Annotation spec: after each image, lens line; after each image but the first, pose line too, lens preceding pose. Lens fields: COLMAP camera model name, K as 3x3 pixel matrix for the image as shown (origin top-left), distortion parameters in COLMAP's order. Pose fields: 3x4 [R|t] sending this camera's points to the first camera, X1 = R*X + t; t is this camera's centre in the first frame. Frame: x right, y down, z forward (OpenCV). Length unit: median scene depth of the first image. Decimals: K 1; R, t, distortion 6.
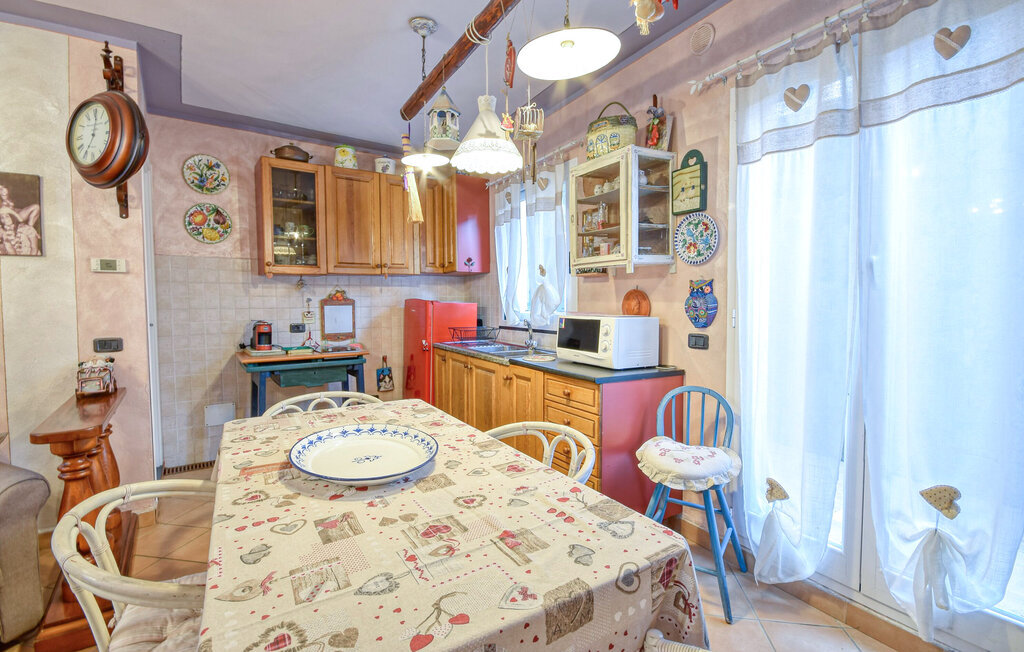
lens RADIAL K [[451.9, 0, 511.5], [0, 451.9, 322.3], [0, 0, 1]] dist [0.000824, -0.010206]
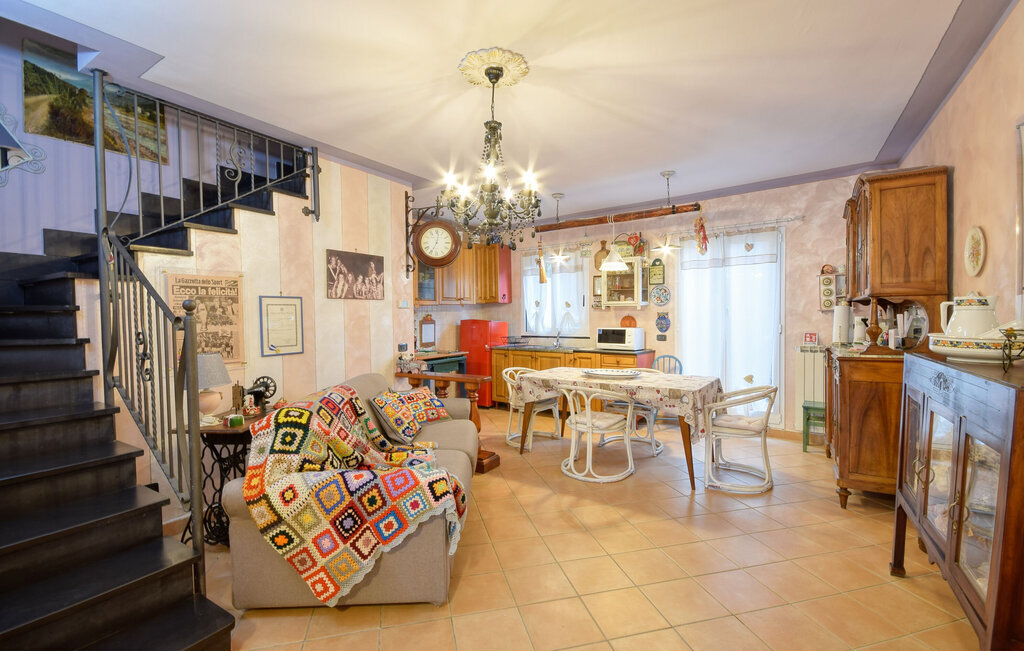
lens RADIAL K [[451.9, 0, 511.5], [0, 451.9, 322.3], [0, 0, 1]] dist [0.000824, -0.010206]
pose [[0.920225, -0.009861, 0.391266, -1.251643], [0.022685, 0.999346, -0.028168, 0.009786], [-0.390732, 0.034797, 0.919846, -0.896053]]
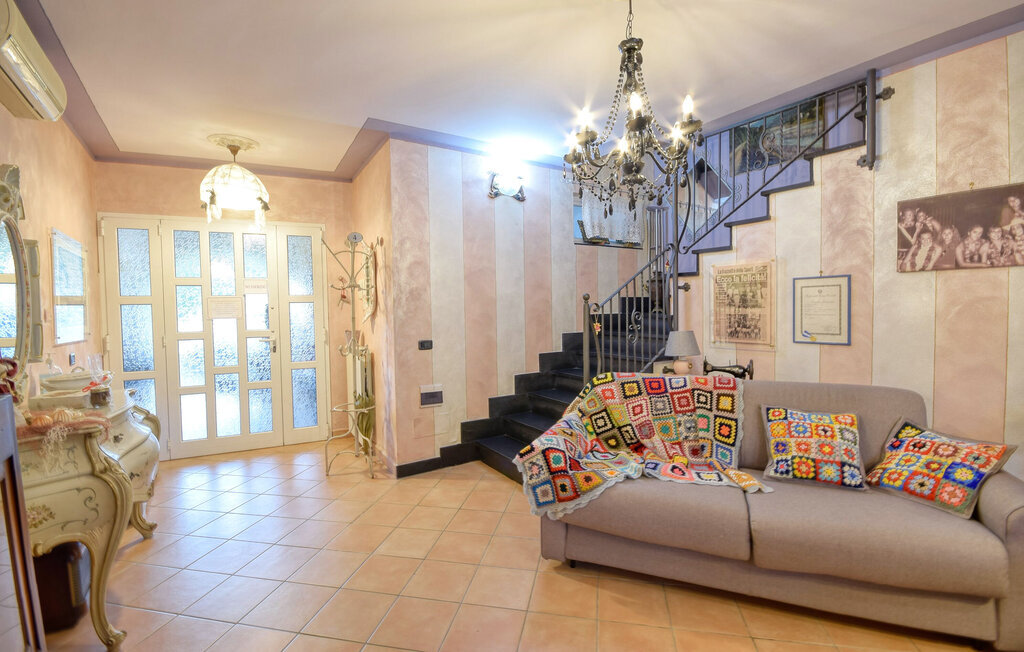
lens RADIAL K [[450.7, 0, 505.9], [0, 450.7, 321.3], [0, 0, 1]] dist [-0.000098, -0.009499]
pose [[-0.042704, 0.040552, -0.998264, -0.080184], [-0.027523, 0.998749, 0.041749, -0.034318], [0.998709, 0.029258, -0.041535, -0.096579]]
